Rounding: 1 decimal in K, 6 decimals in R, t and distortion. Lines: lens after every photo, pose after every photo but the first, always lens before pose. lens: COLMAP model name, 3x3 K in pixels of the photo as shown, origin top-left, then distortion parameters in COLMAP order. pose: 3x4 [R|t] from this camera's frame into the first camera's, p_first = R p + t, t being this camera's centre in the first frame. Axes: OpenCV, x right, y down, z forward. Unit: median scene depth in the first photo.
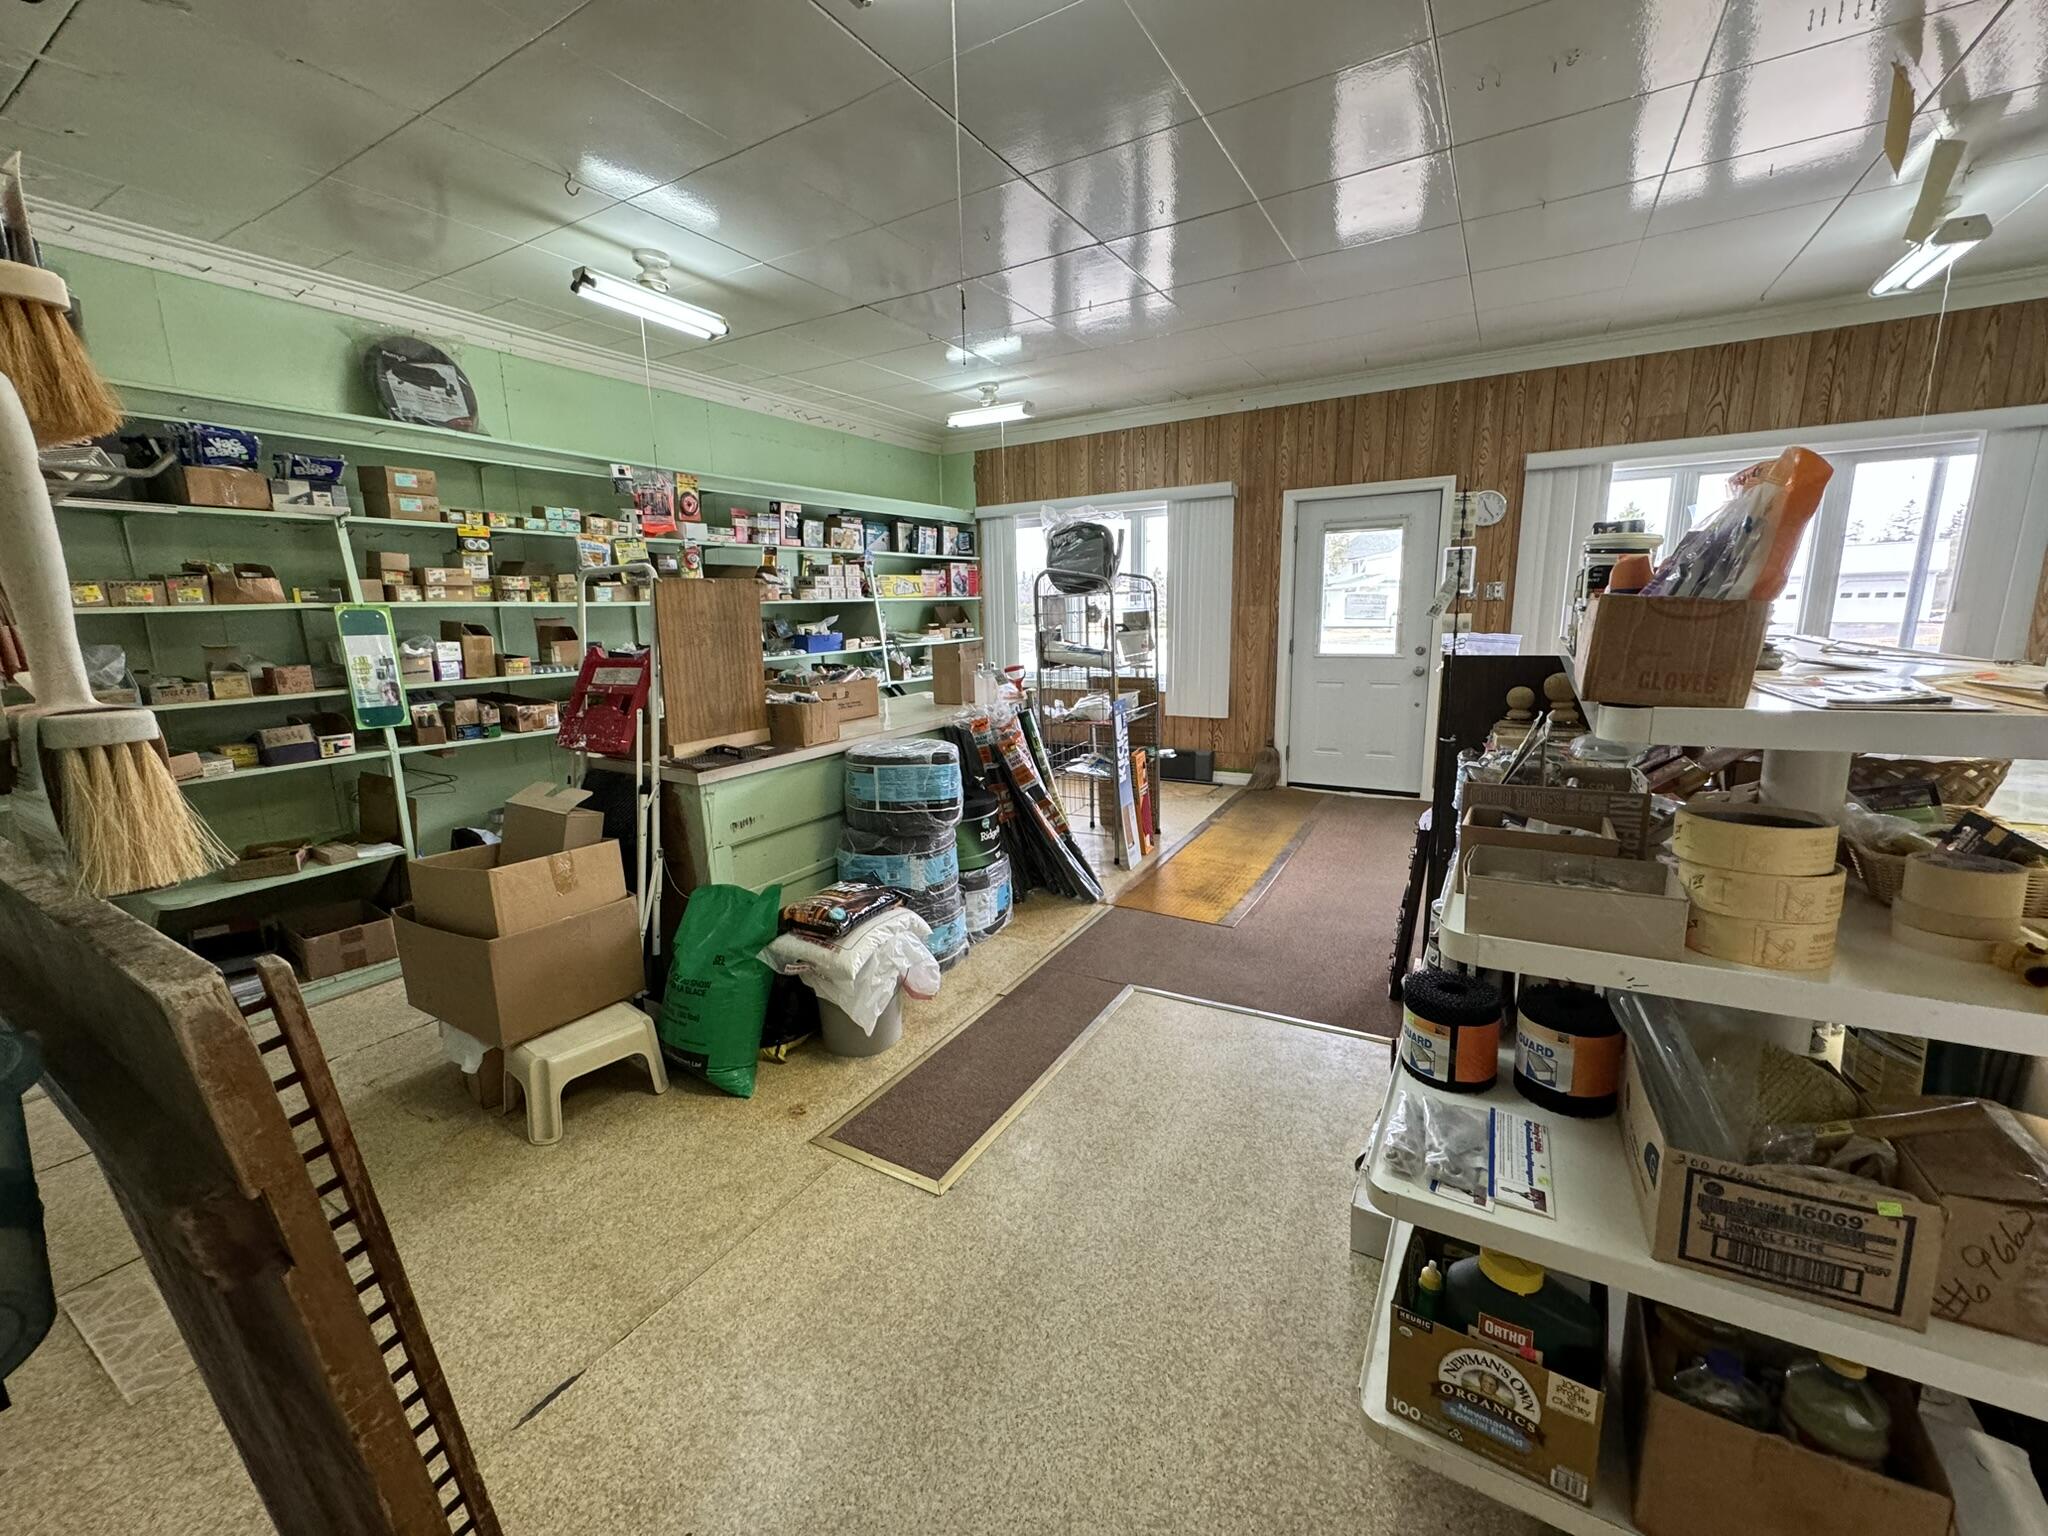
lens RADIAL K [[813.8, 0, 1027.3], [0, 813.8, 766.2], [0, 0, 1]] dist [-0.004042, 0.001059]
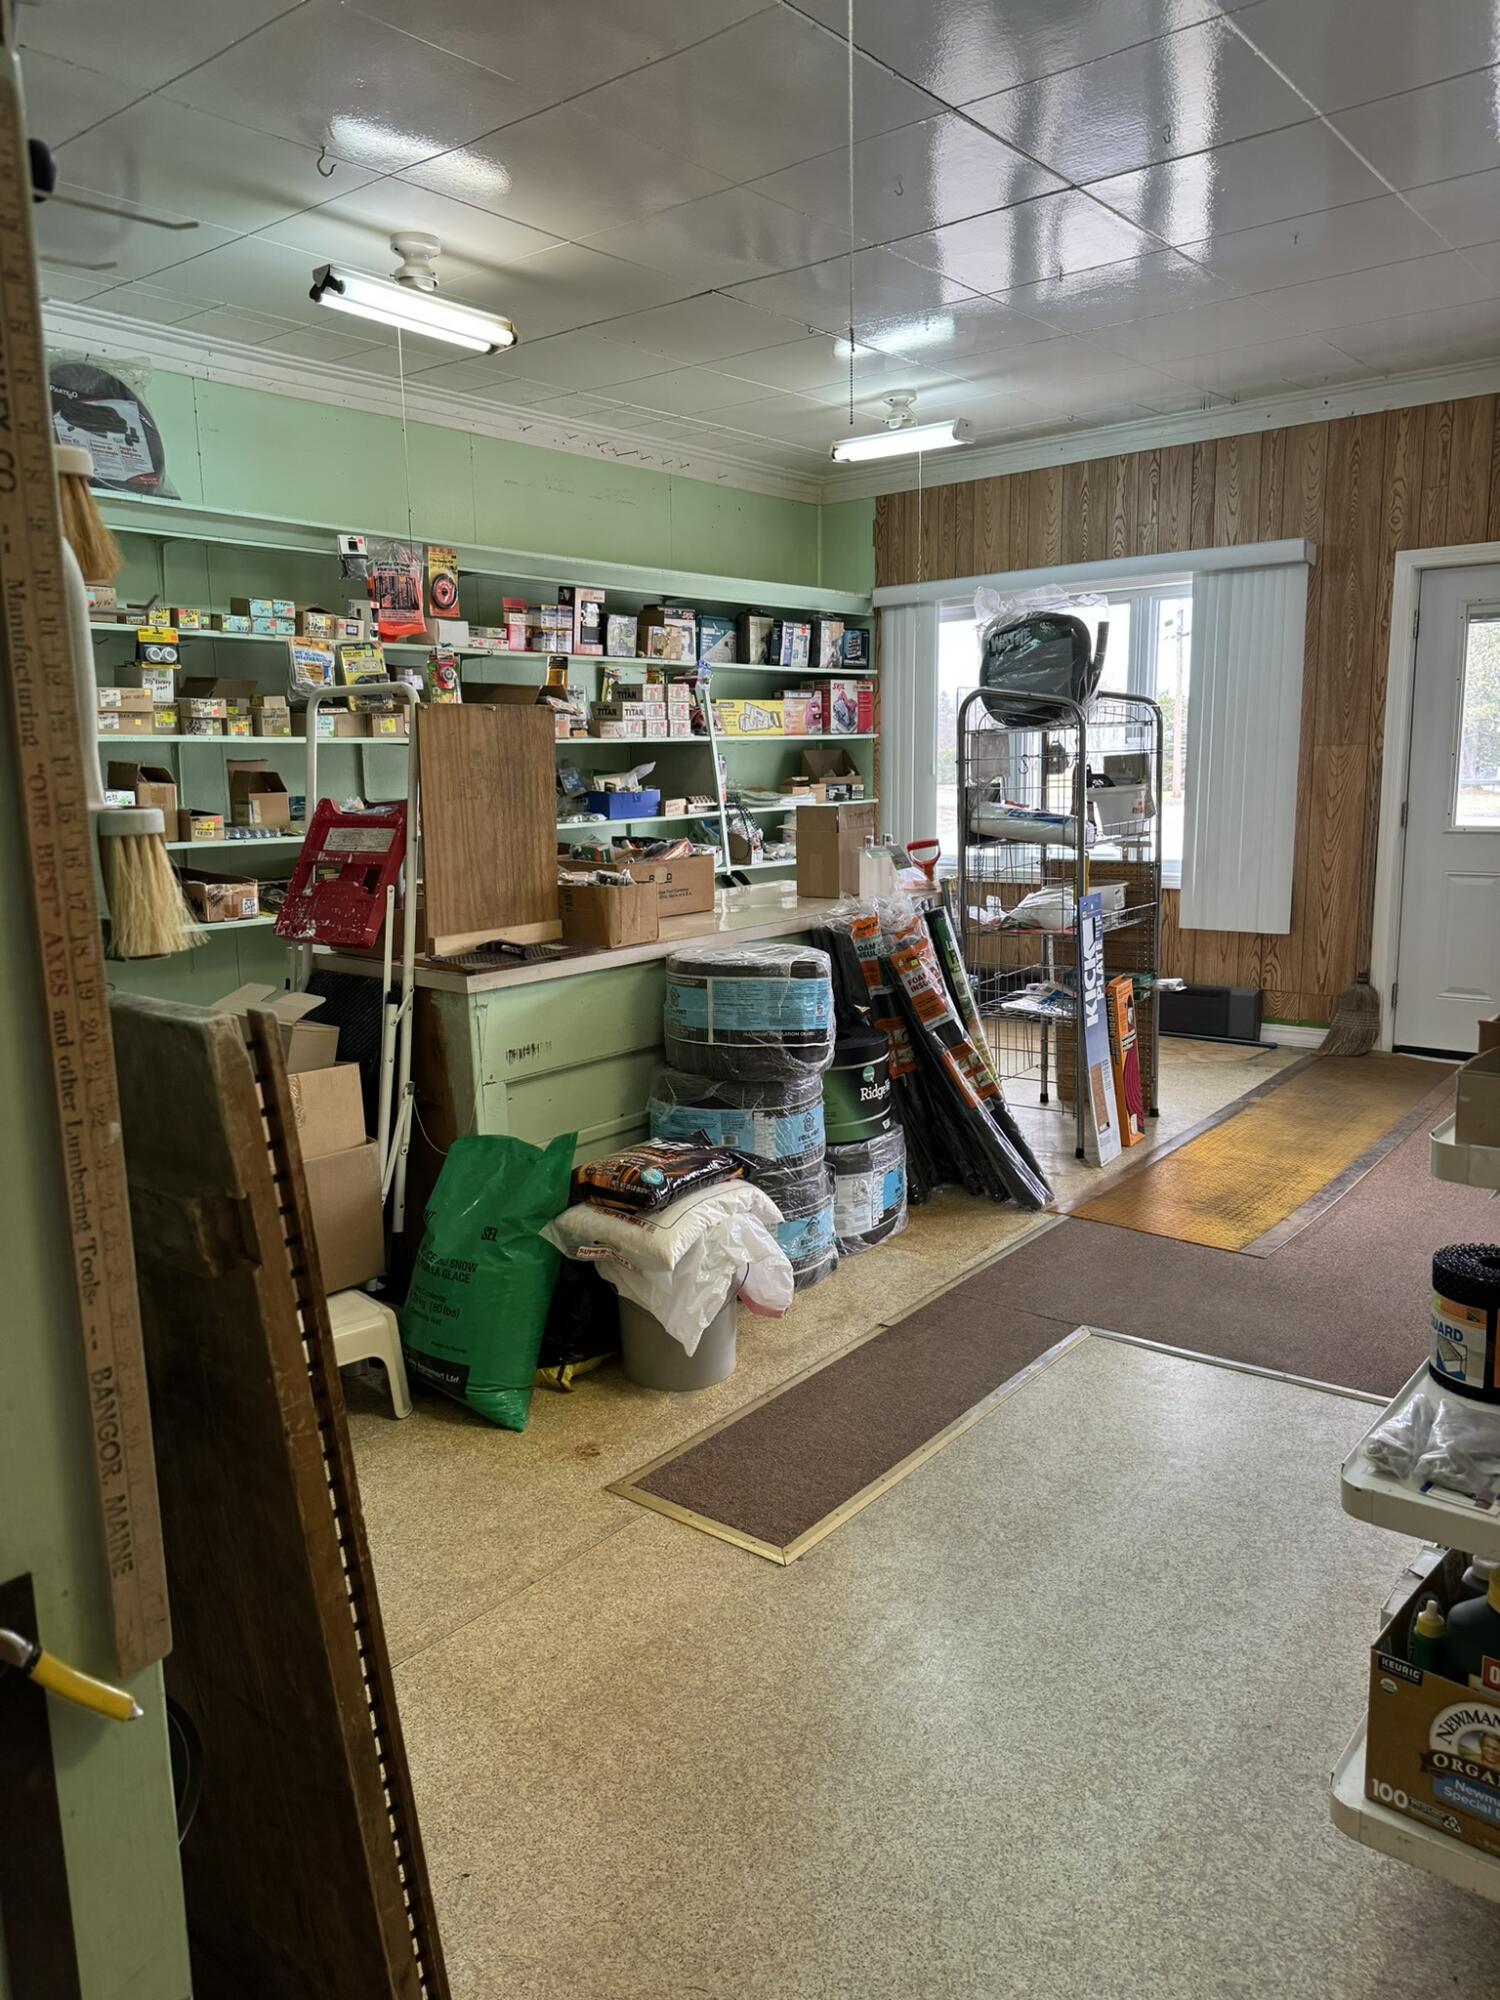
lens RADIAL K [[1395.4, 0, 748.7], [0, 1395.4, 1003.0], [0, 0, 1]] dist [0.086758, -0.110275]
pose [[0.988746, 0.029103, -0.146745, 0.014785], [-0.031518, 0.999403, -0.014156, 0.028536], [0.146245, 0.018622, 0.989073, -0.123204]]
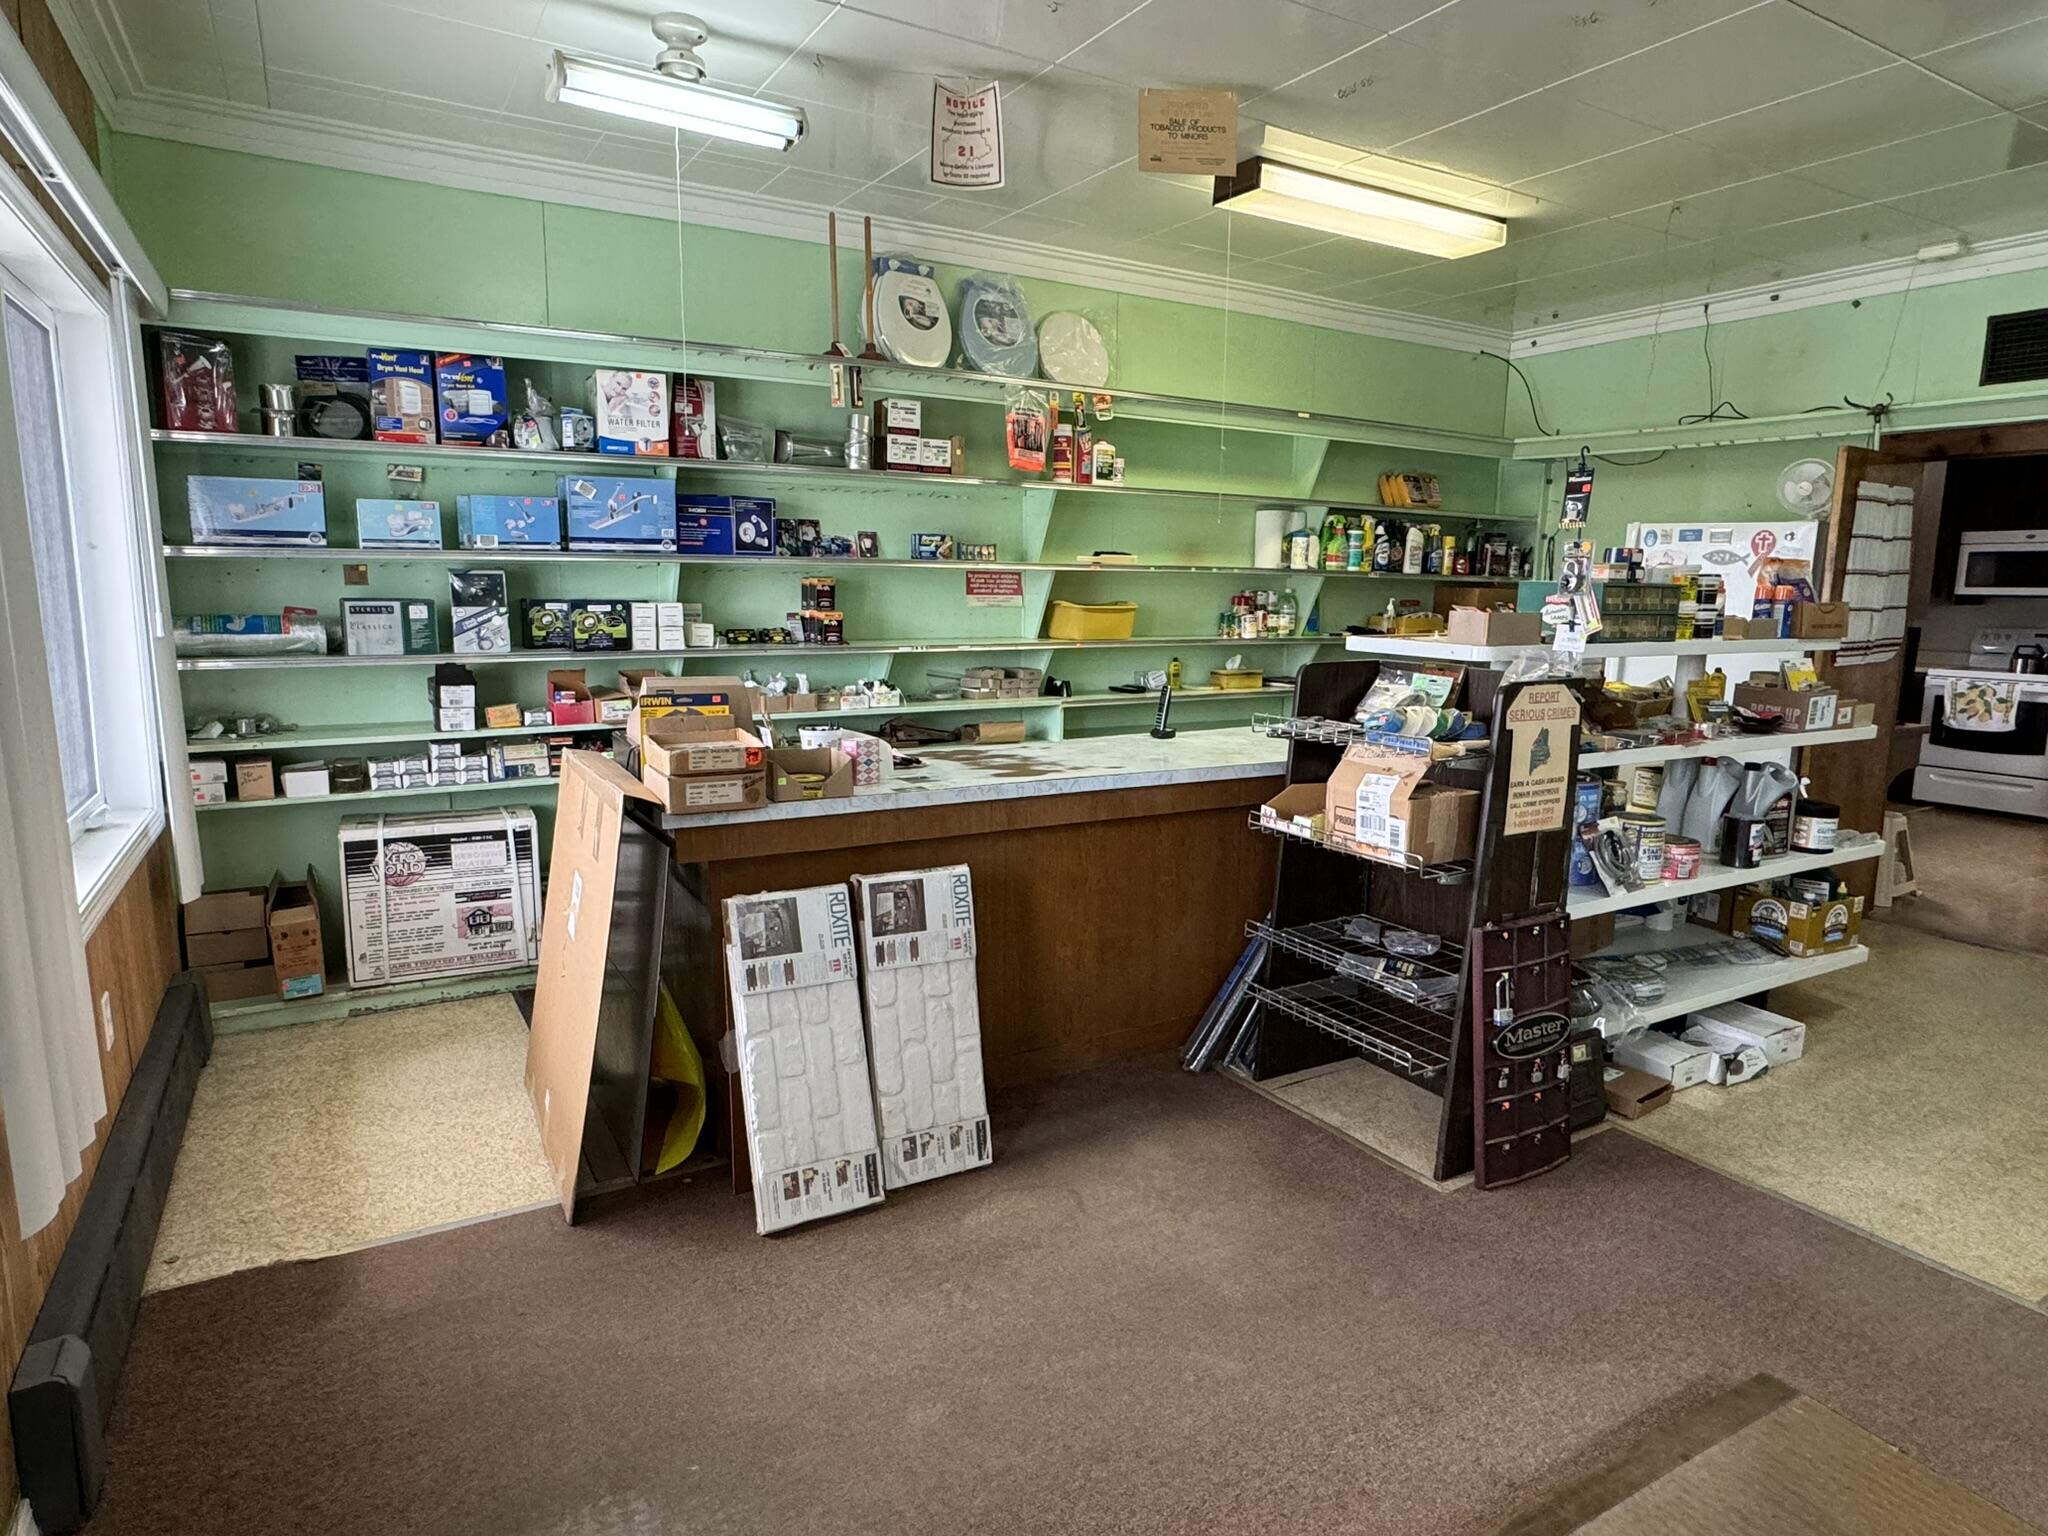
lens RADIAL K [[1176.4, 0, 1021.8], [0, 1176.4, 764.3], [0, 0, 1]] dist [0.004249, -0.001277]
pose [[-0.875267, -0.062947, 0.479527, 0.291242], [0.101462, 0.945532, 0.309314, -0.304426], [-0.472878, 0.319386, -0.821205, 1.458920]]
